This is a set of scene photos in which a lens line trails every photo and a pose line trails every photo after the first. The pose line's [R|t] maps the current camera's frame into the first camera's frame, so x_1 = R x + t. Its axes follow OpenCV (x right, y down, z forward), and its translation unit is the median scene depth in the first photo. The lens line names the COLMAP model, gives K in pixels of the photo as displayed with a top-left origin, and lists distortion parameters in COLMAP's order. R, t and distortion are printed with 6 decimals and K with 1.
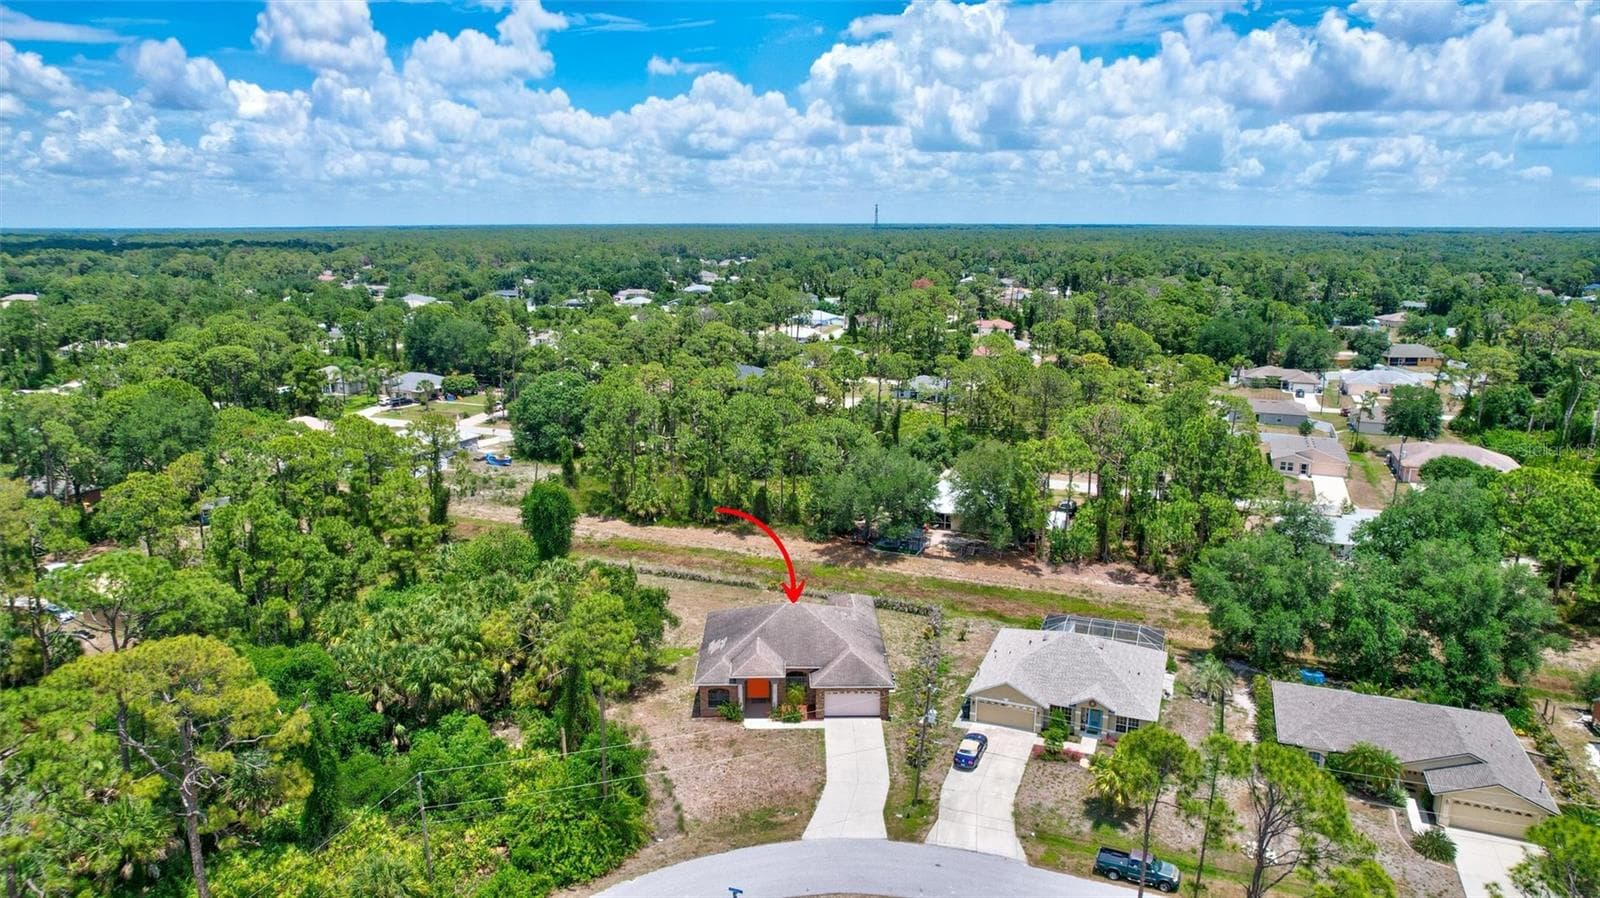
lens RADIAL K [[1019.7, 0, 800.0], [0, 1019.7, 449.0], [0, 0, 1]] dist [-0.064729, 0.050457]
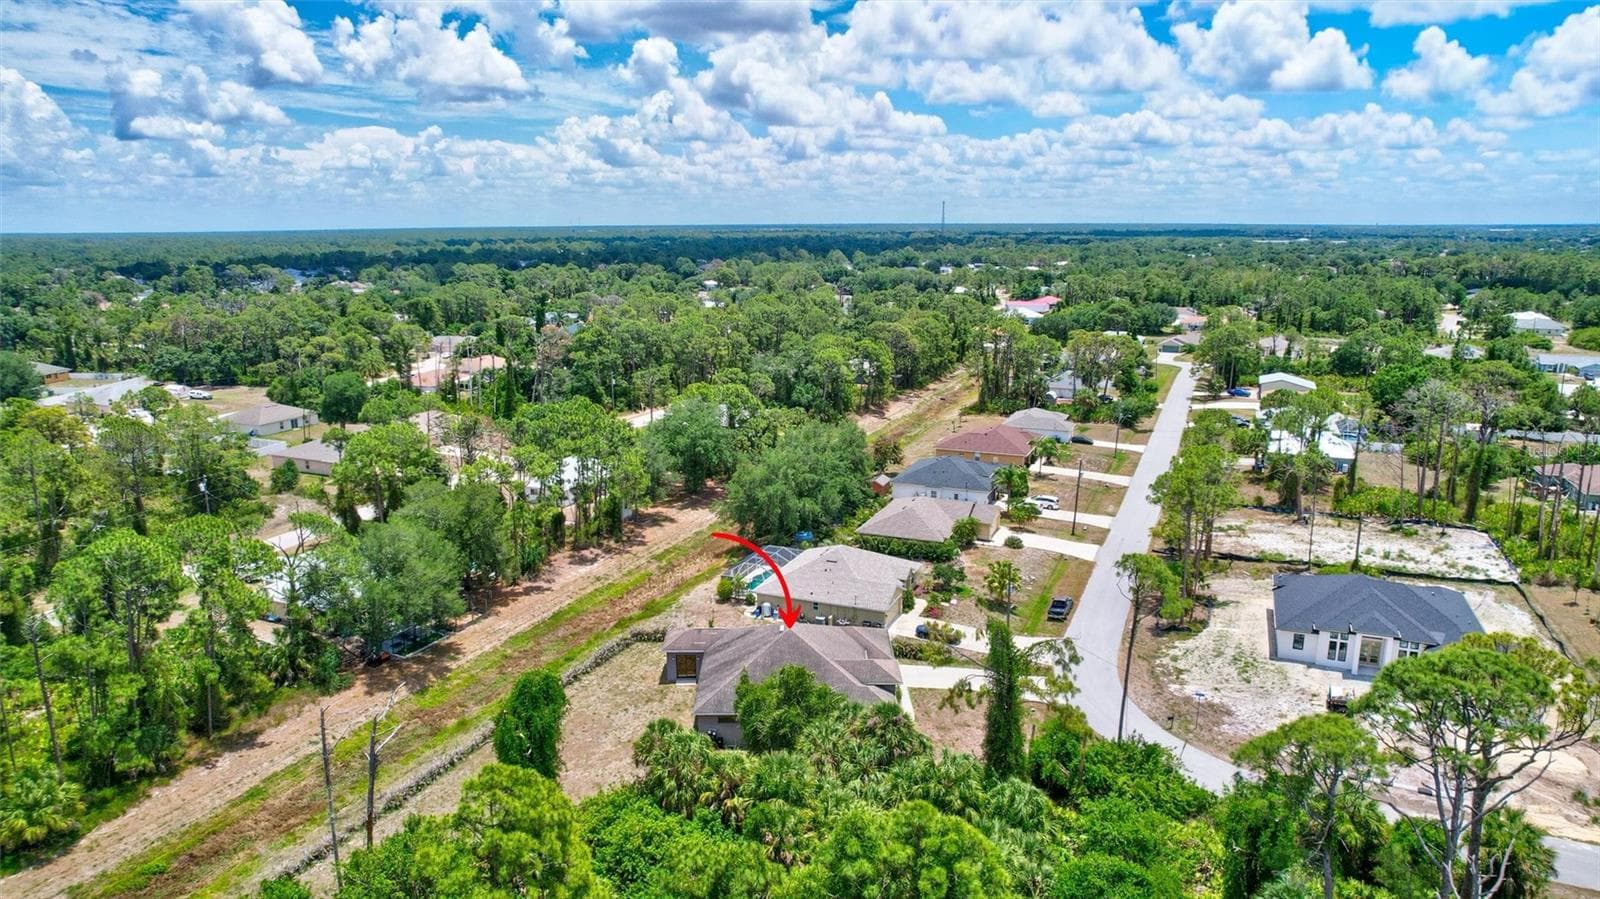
lens RADIAL K [[1019.7, 0, 800.0], [0, 1019.7, 449.5], [0, 0, 1]] dist [-0.064729, 0.050457]
pose [[0.015731, -0.220866, 0.975177, -0.908360], [0.224133, 0.951258, 0.211833, -0.207119], [-0.974432, 0.215237, 0.064467, 0.909850]]
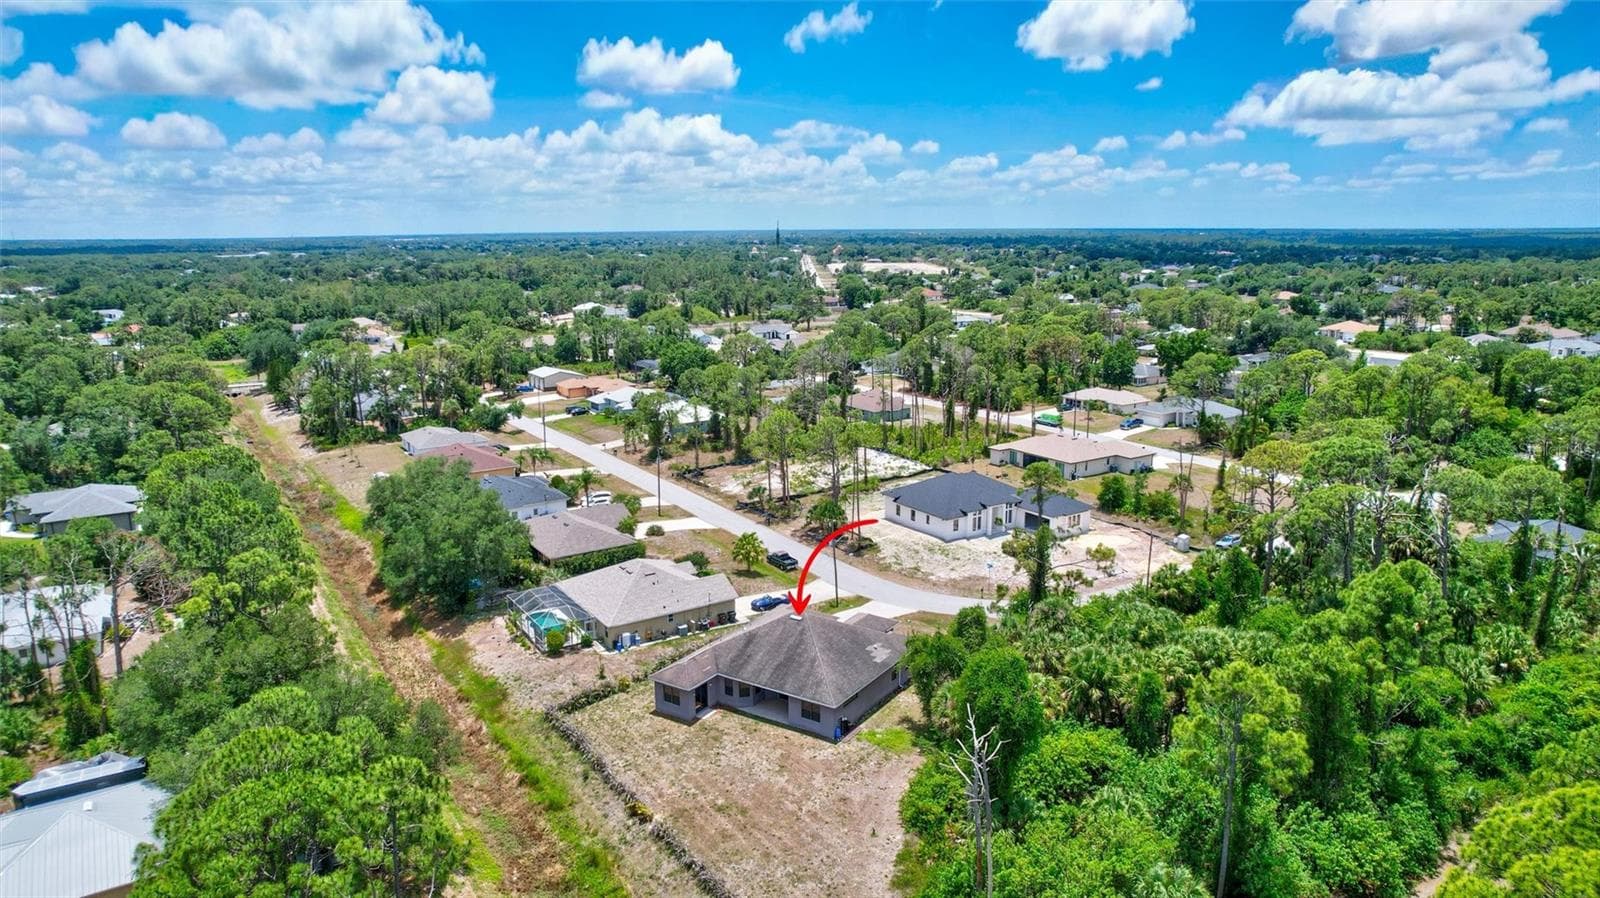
lens RADIAL K [[1019.7, 0, 800.0], [0, 1019.7, 449.0], [0, 0, 1]] dist [-0.064729, 0.050457]
pose [[-0.823707, -0.114680, 0.555297, -0.553313], [0.130005, 0.915048, 0.381820, -0.383706], [-0.551910, 0.386699, -0.738823, 1.706481]]
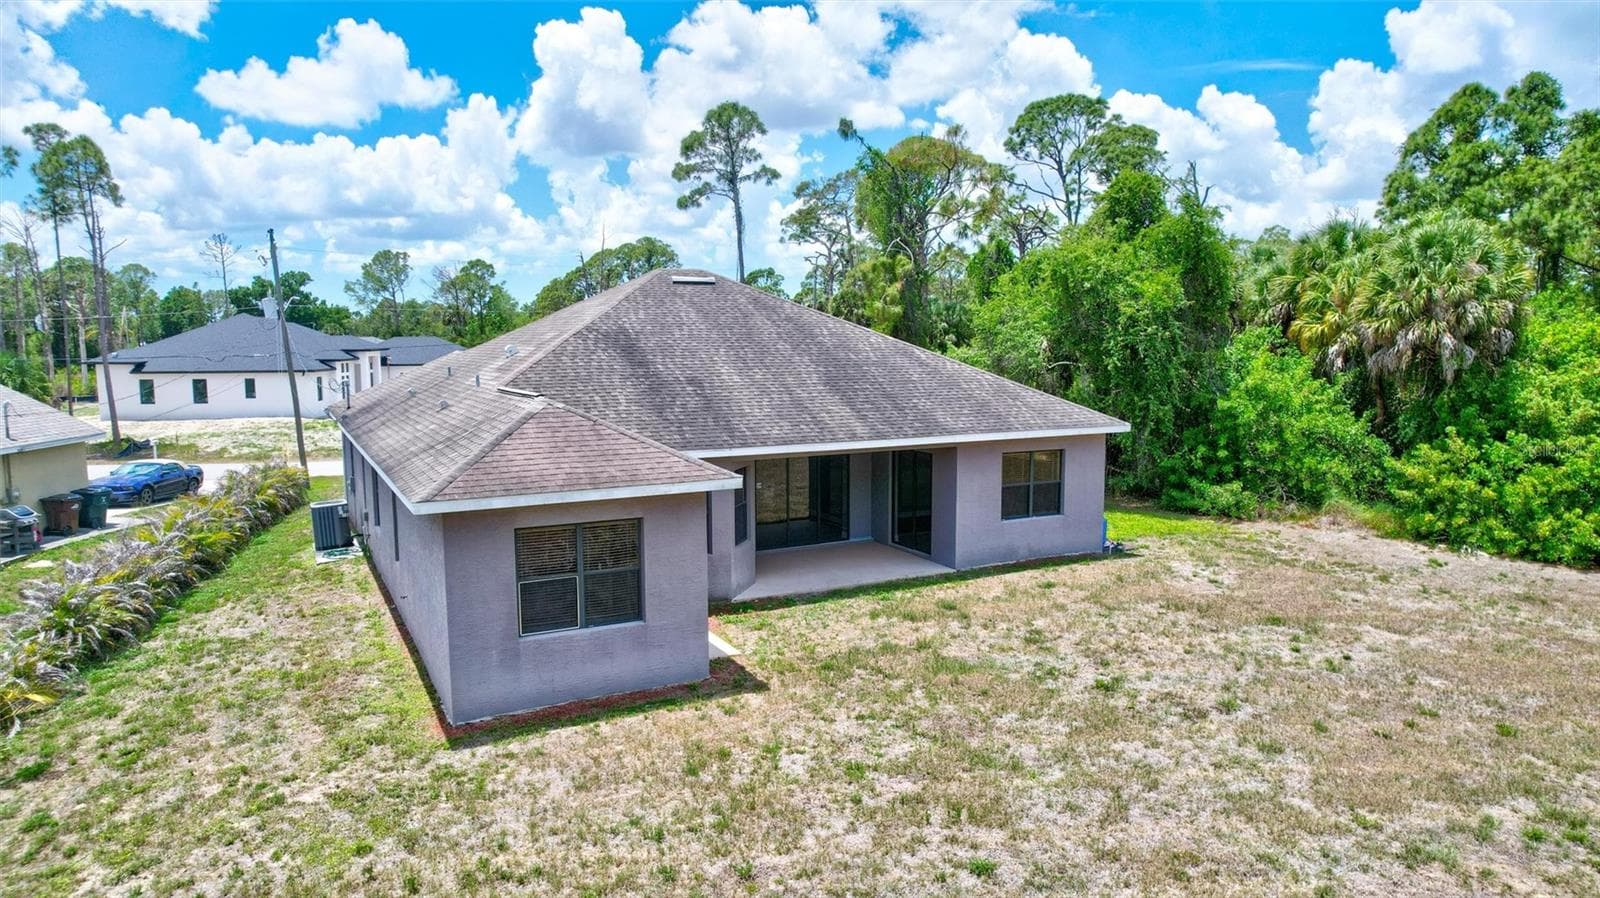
lens RADIAL K [[1019.7, 0, 800.0], [0, 1019.7, 449.0], [0, 0, 1]] dist [-0.064729, 0.050457]
pose [[-0.892688, 0.050857, -0.447796, 0.096873], [-0.096041, 0.949321, 0.299274, 0.112327], [0.440322, 0.310165, -0.842564, 1.296416]]
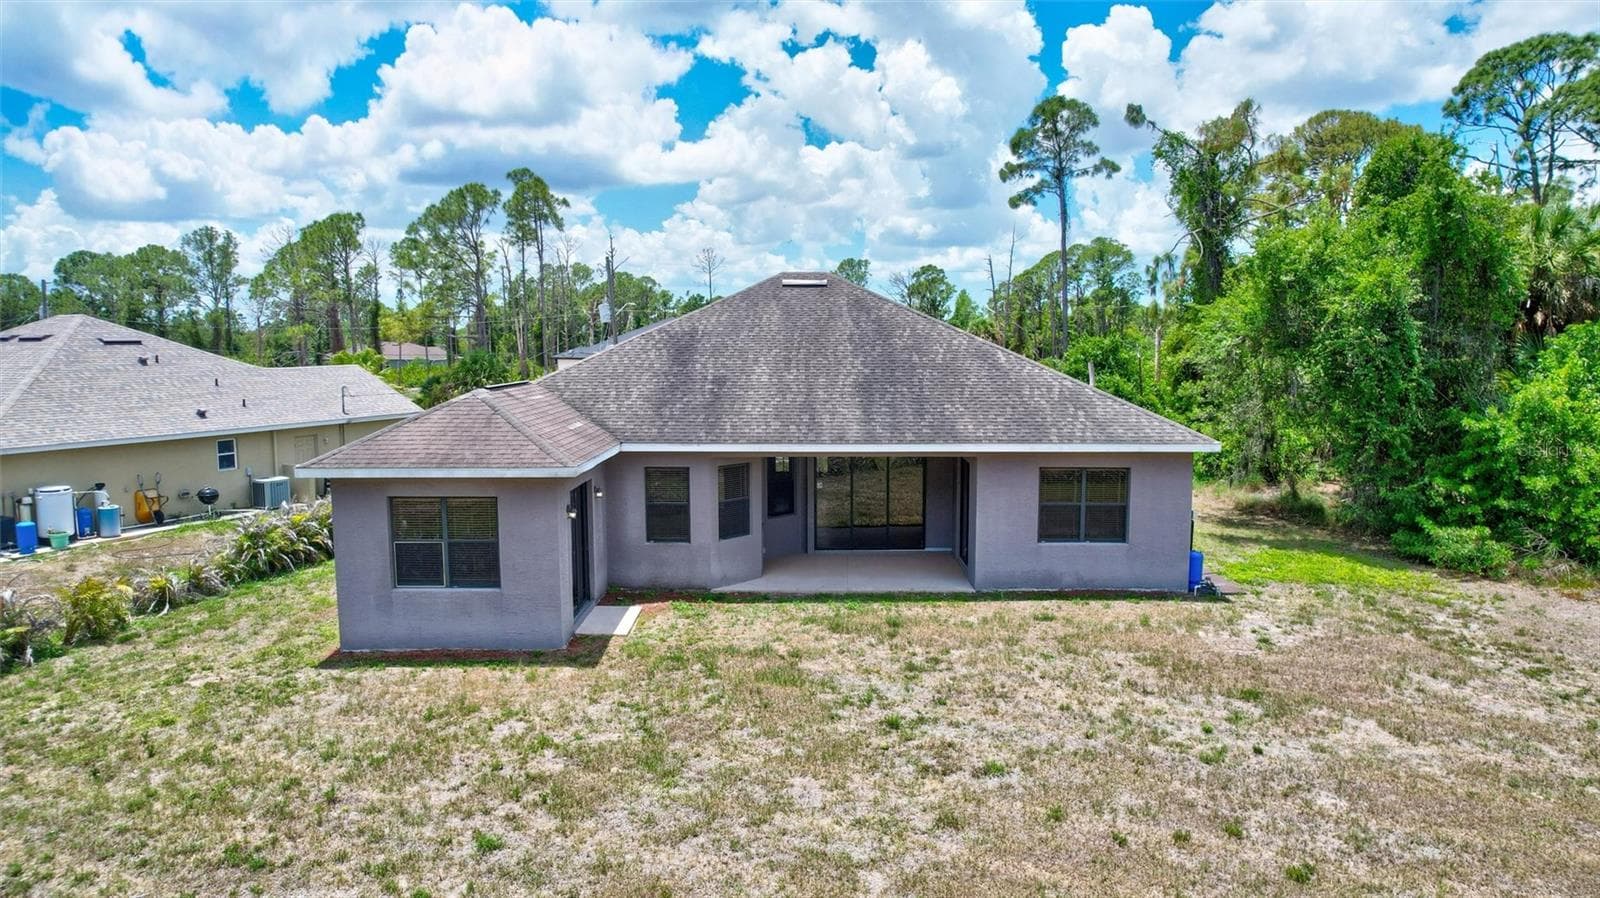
lens RADIAL K [[1019.7, 0, 800.0], [0, 1019.7, 449.0], [0, 0, 1]] dist [-0.064729, 0.050457]
pose [[-0.999547, -0.003069, 0.029935, -0.014554], [0.006653, 0.947632, 0.319296, 0.107251], [-0.029347, 0.319350, -0.947182, 1.321575]]
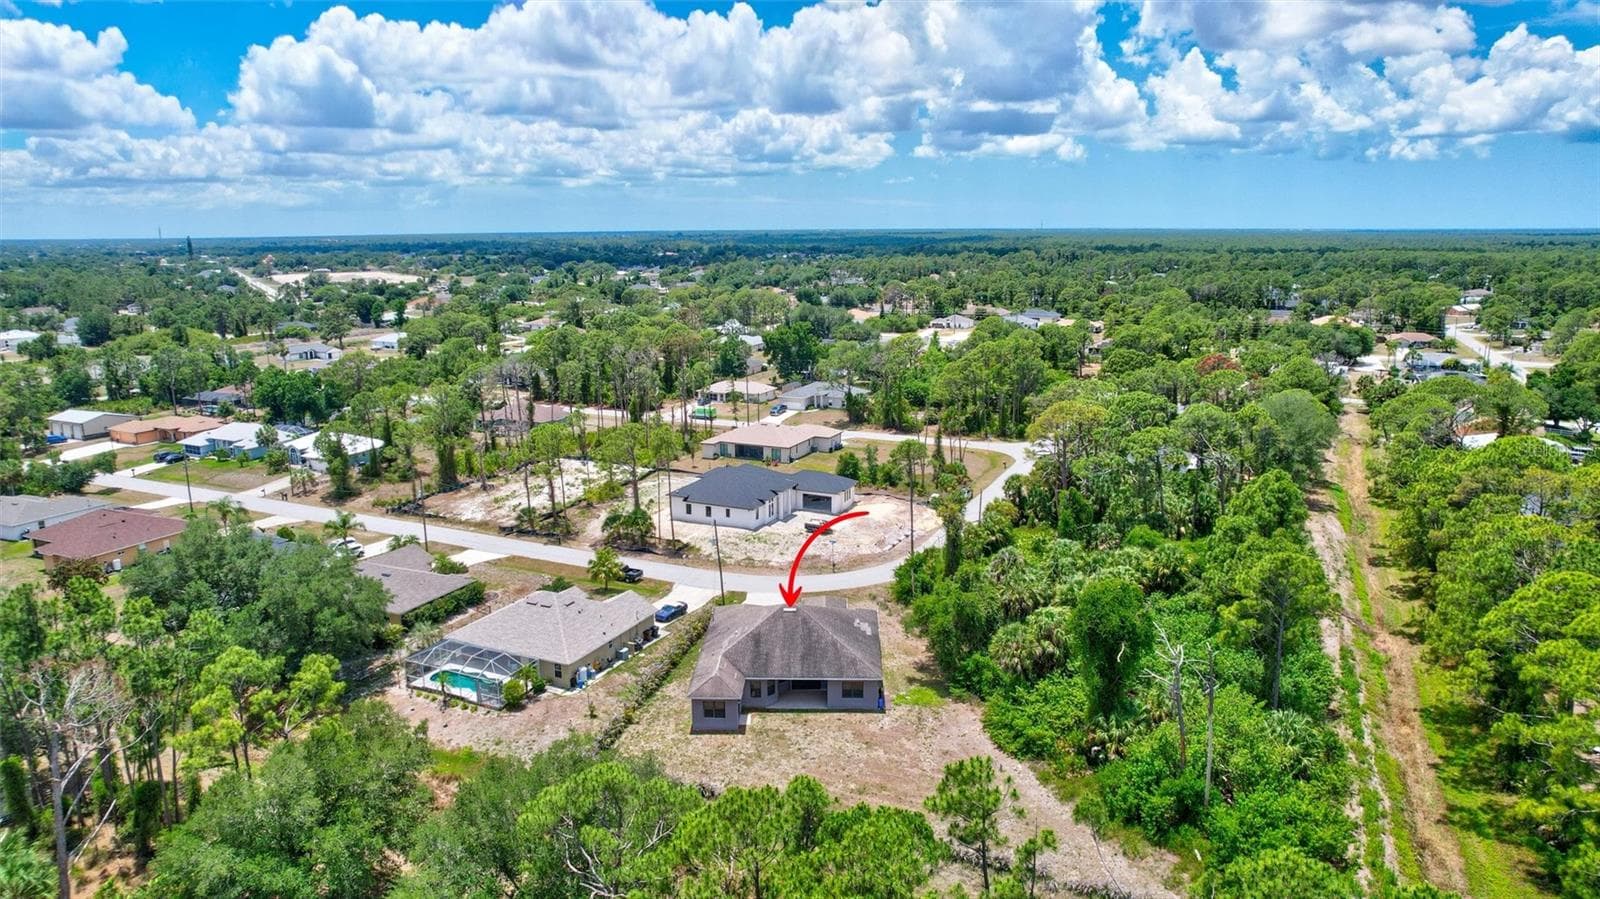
lens RADIAL K [[1019.7, 0, 800.0], [0, 1019.7, 449.5], [0, 0, 1]] dist [-0.064729, 0.050457]
pose [[-0.998539, -0.004157, 0.053878, -0.072732], [0.018854, 0.907577, 0.419463, -0.430574], [-0.050642, 0.419866, -0.906172, 1.901127]]
